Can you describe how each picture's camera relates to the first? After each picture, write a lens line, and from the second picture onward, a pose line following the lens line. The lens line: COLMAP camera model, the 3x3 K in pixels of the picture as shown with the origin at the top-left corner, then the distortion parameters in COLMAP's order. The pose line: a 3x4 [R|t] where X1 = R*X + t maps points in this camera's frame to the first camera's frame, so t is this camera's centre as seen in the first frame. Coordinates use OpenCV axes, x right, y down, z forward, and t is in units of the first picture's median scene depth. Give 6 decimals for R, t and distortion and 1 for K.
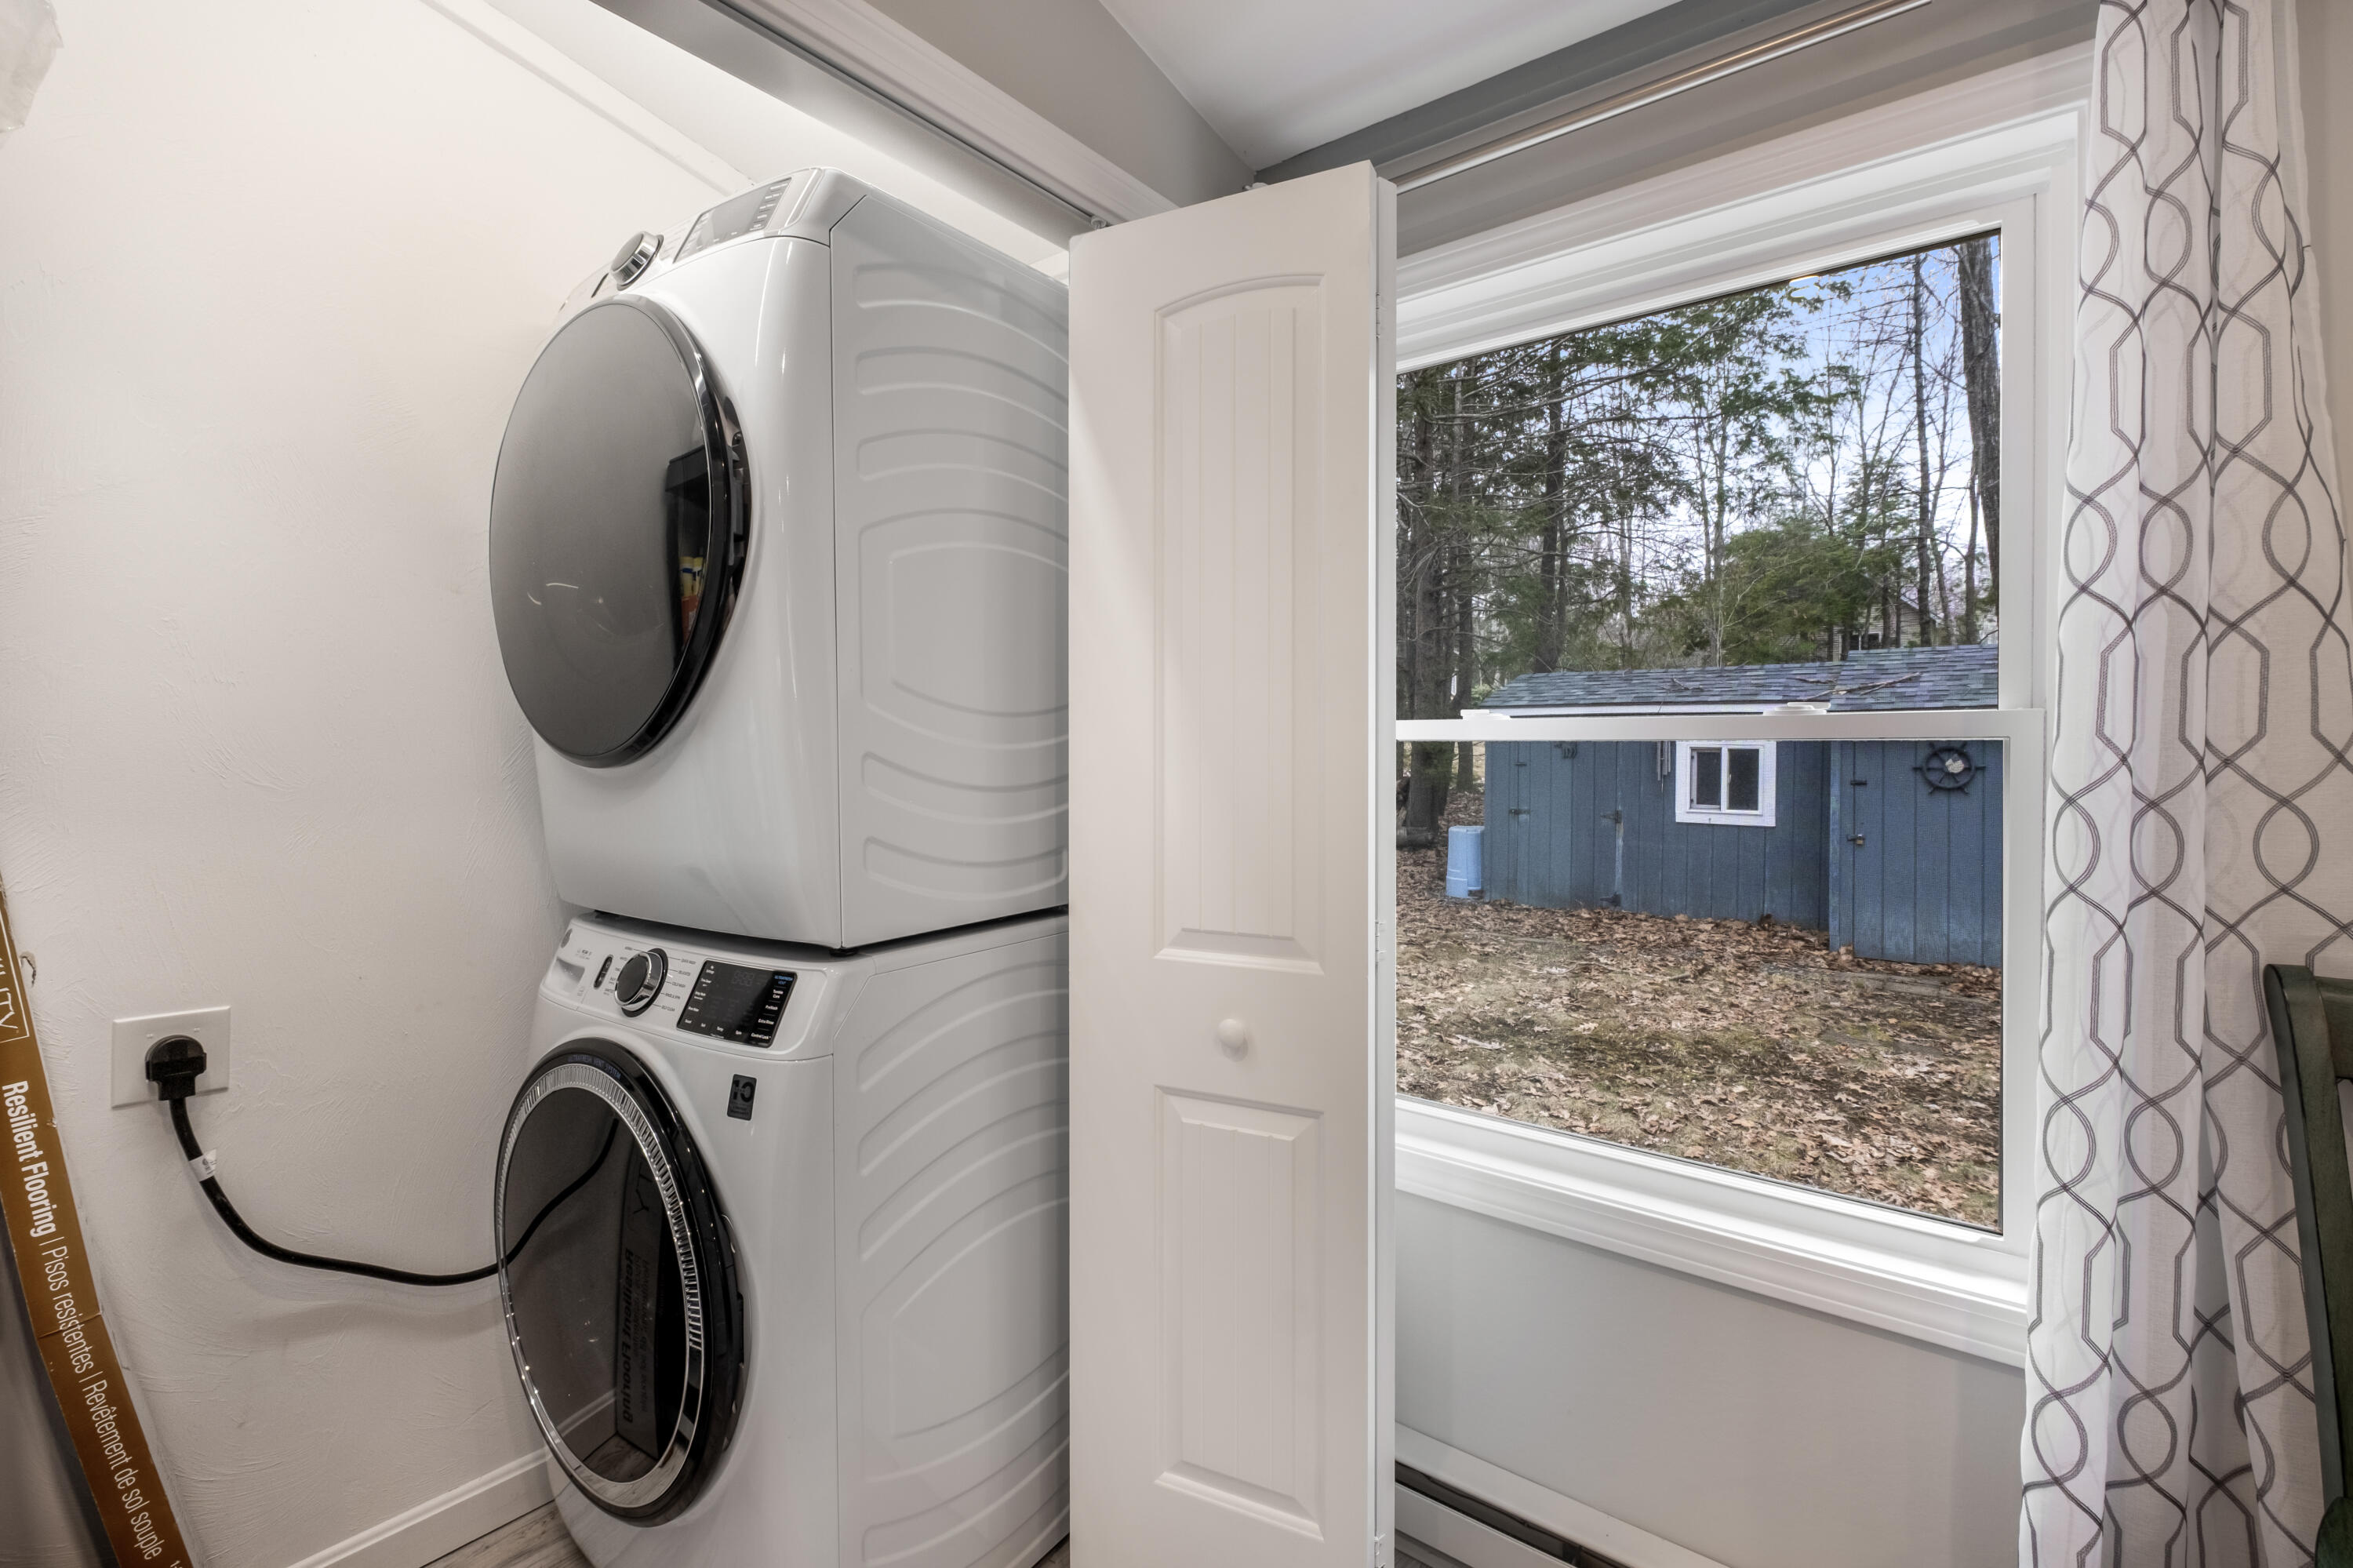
lens RADIAL K [[1028.8, 0, 1187.5], [0, 1028.8, 776.7], [0, 0, 1]] dist [0.001987, -0.004551]
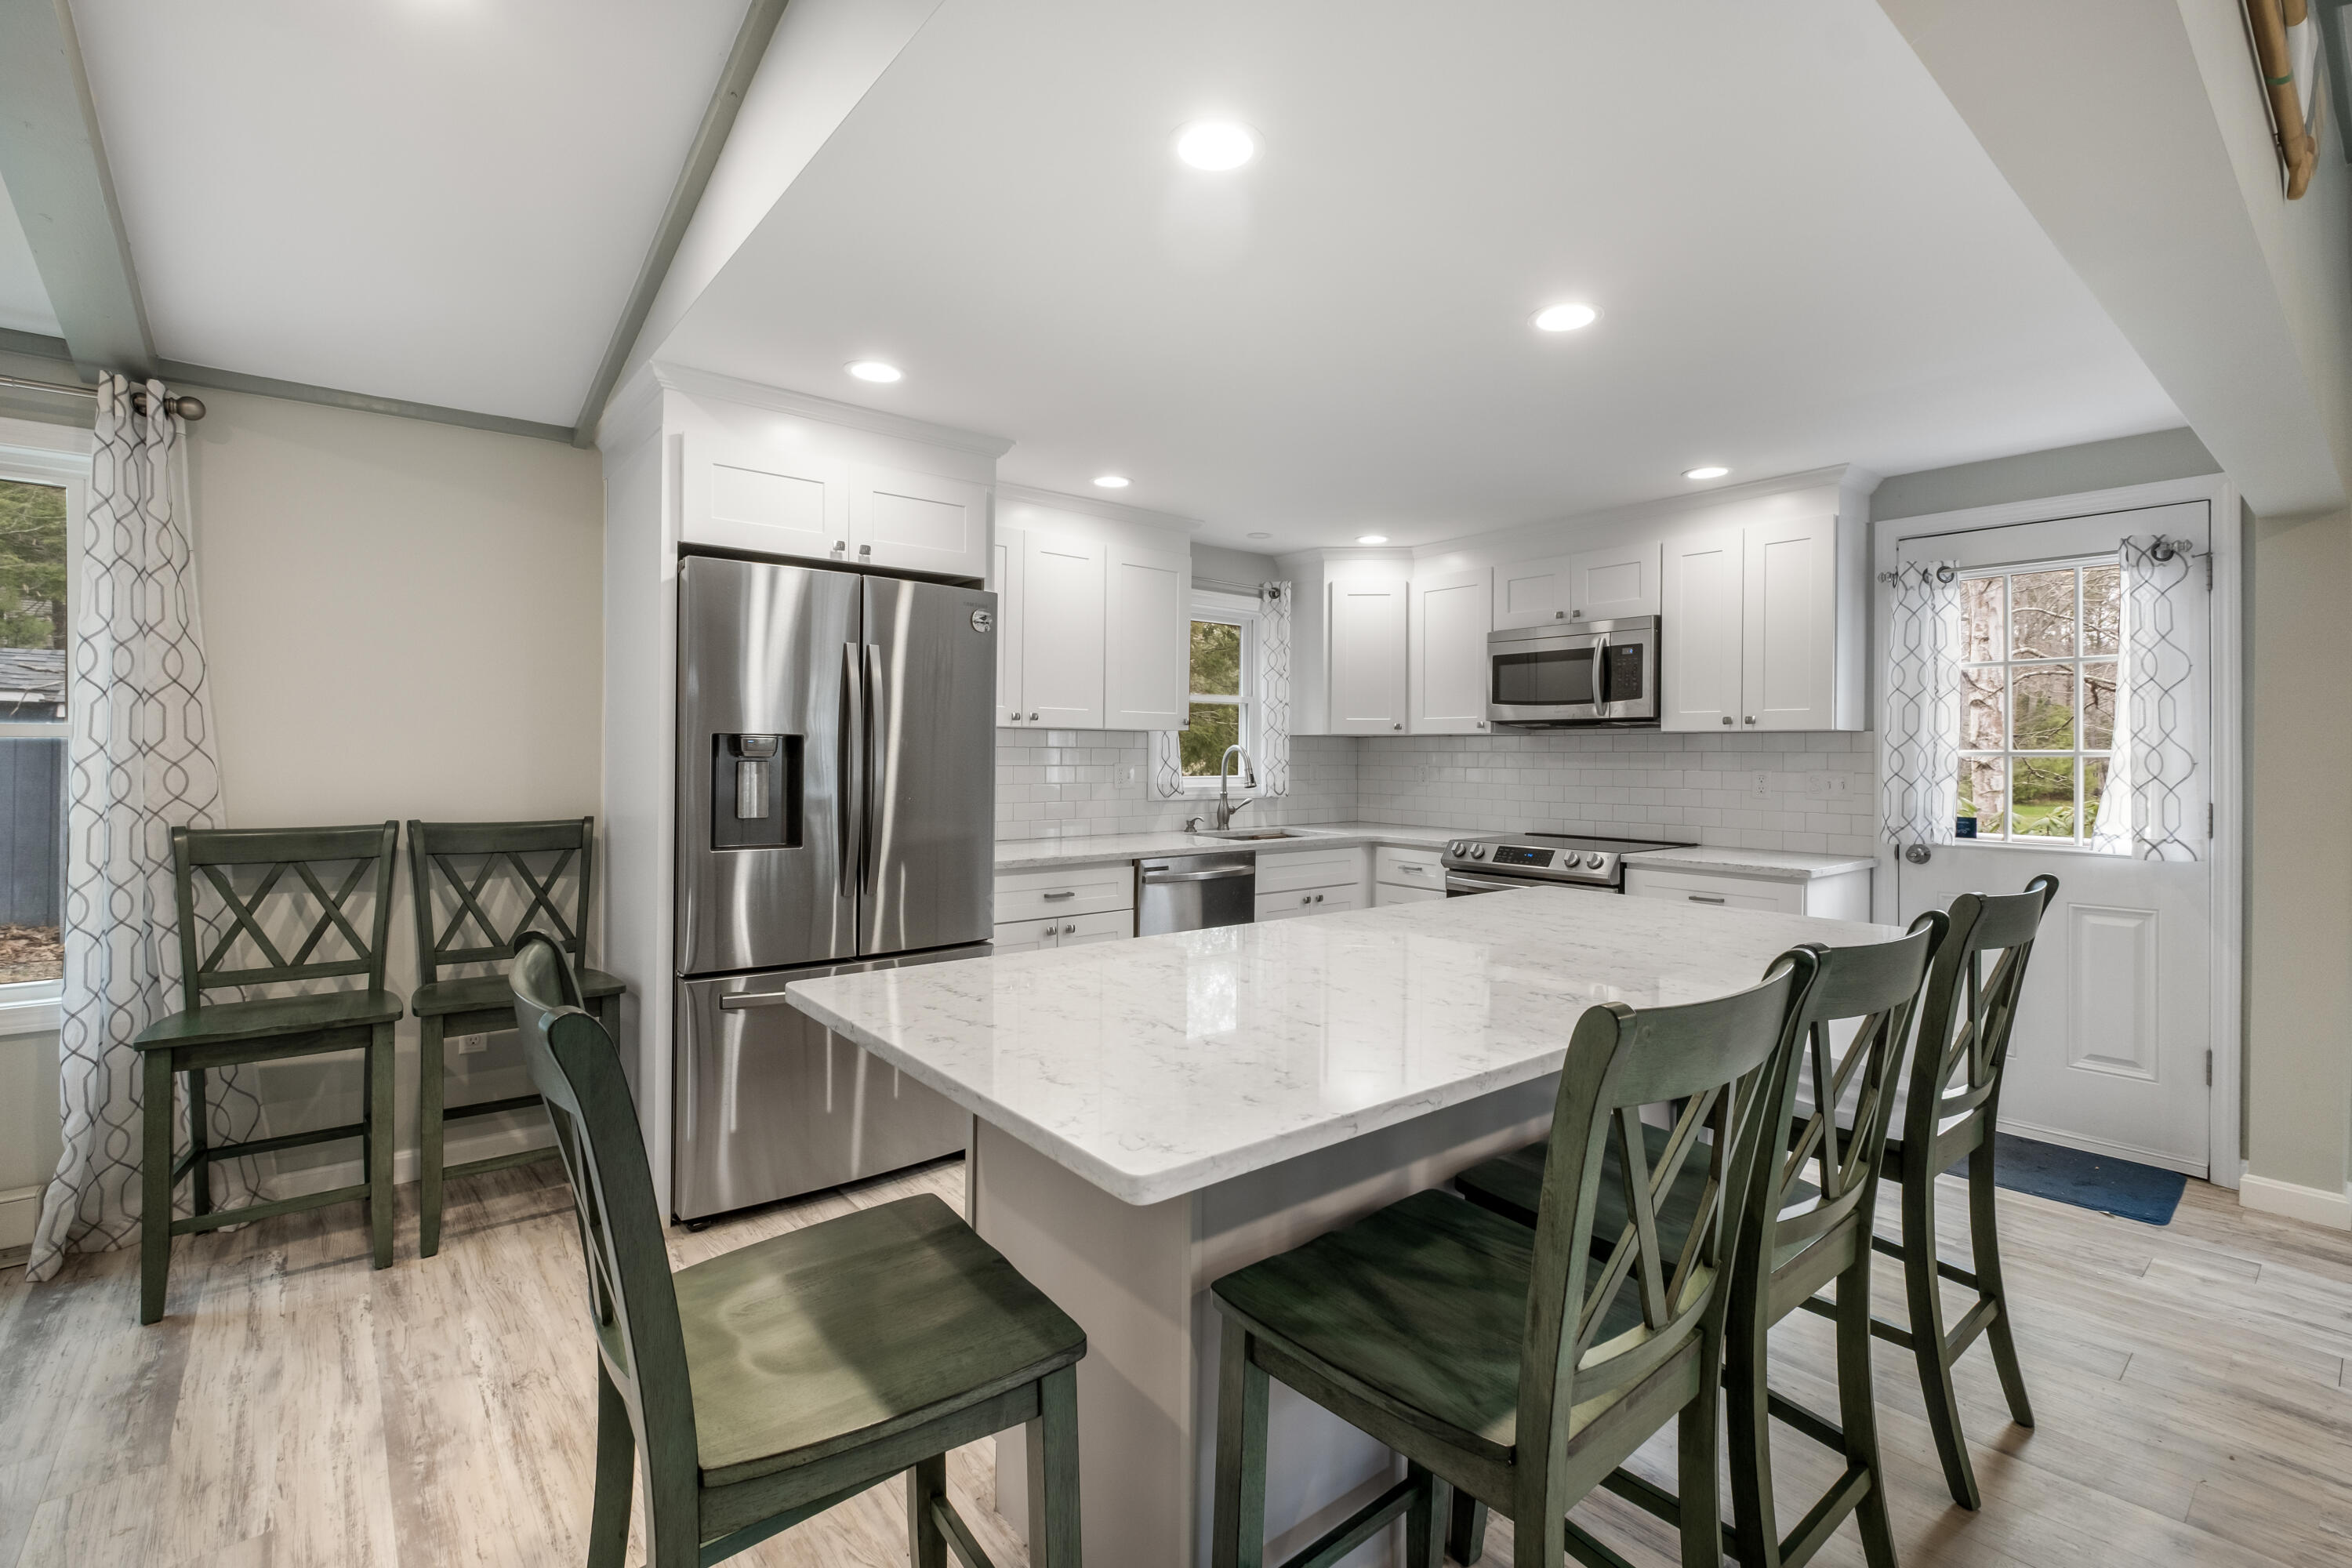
lens RADIAL K [[1028.4, 0, 1171.3], [0, 1028.4, 758.0], [0, 0, 1]] dist [0.001987, -0.004551]
pose [[0.202910, -0.000163, 0.979197, -0.961947], [0.006885, 0.999976, -0.001260, 0.029225], [-0.979173, 0.006997, 0.202906, -1.984195]]
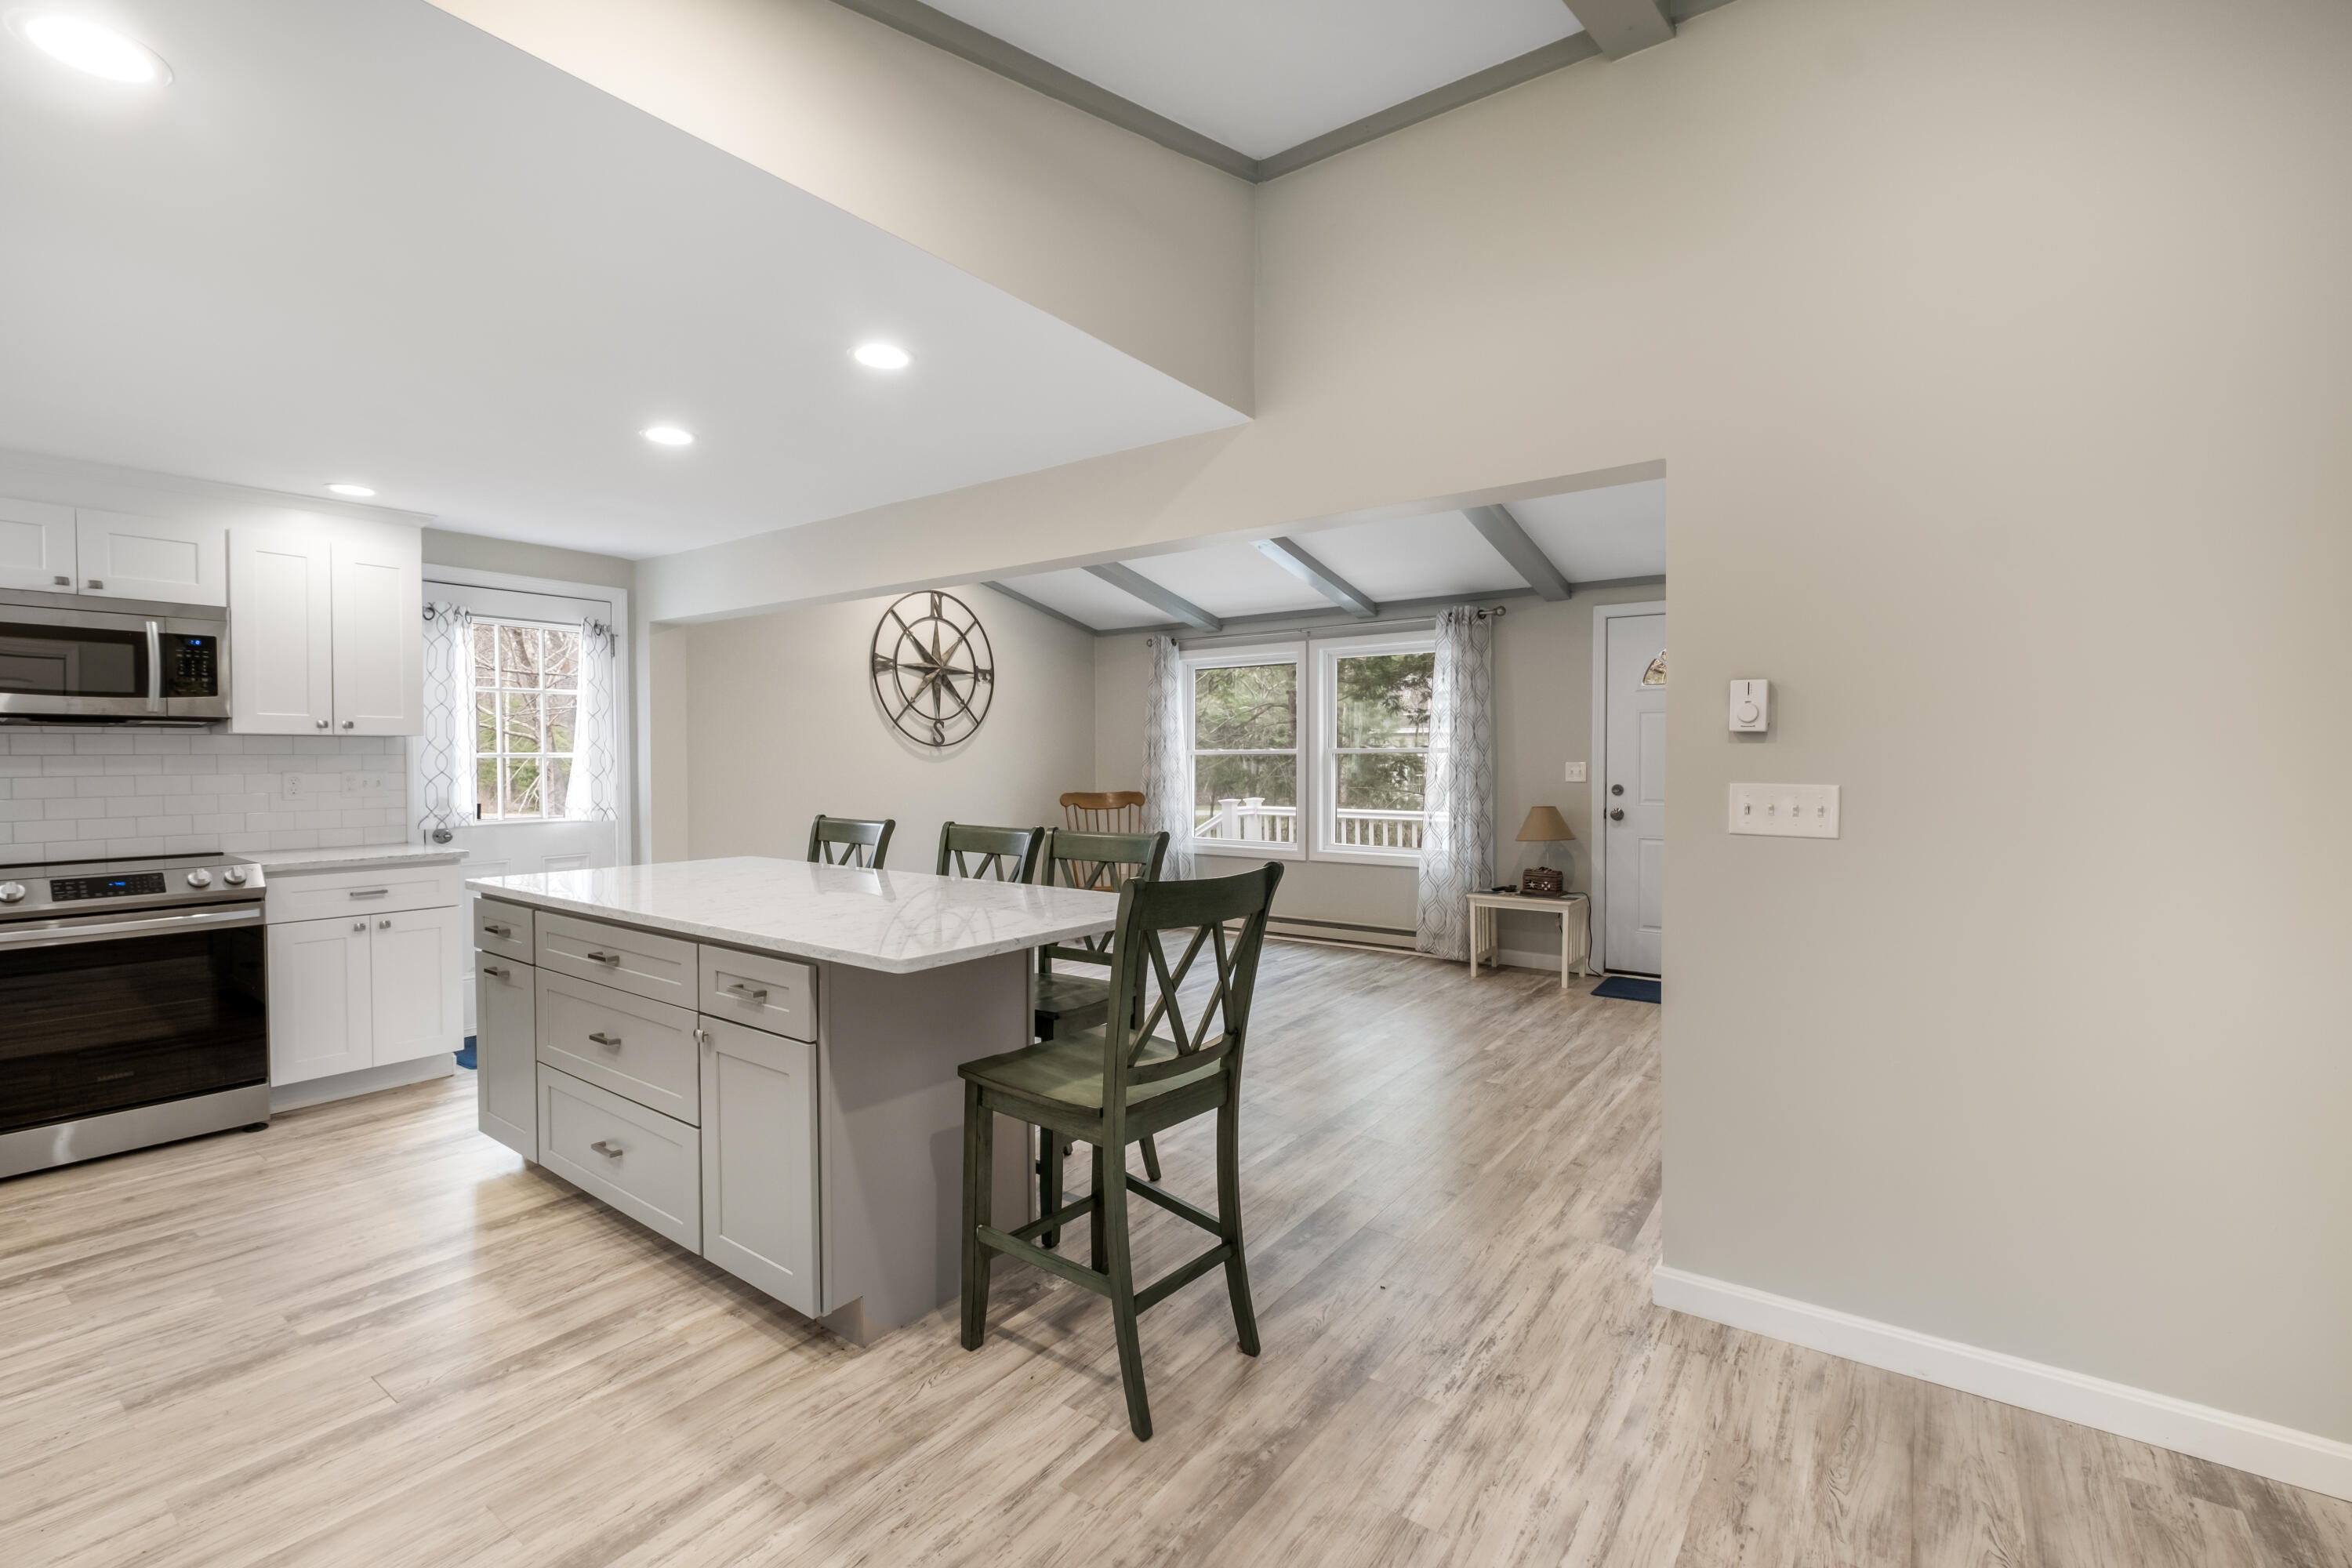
lens RADIAL K [[1028.4, 0, 1175.5], [0, 1028.4, 777.8], [0, 0, 1]] dist [0.001987, -0.004551]
pose [[-0.998890, 0.006647, -0.046635, 0.068055], [0.005007, 0.999368, 0.035198, -0.016052], [0.046840, 0.034926, -0.998292, 0.779965]]
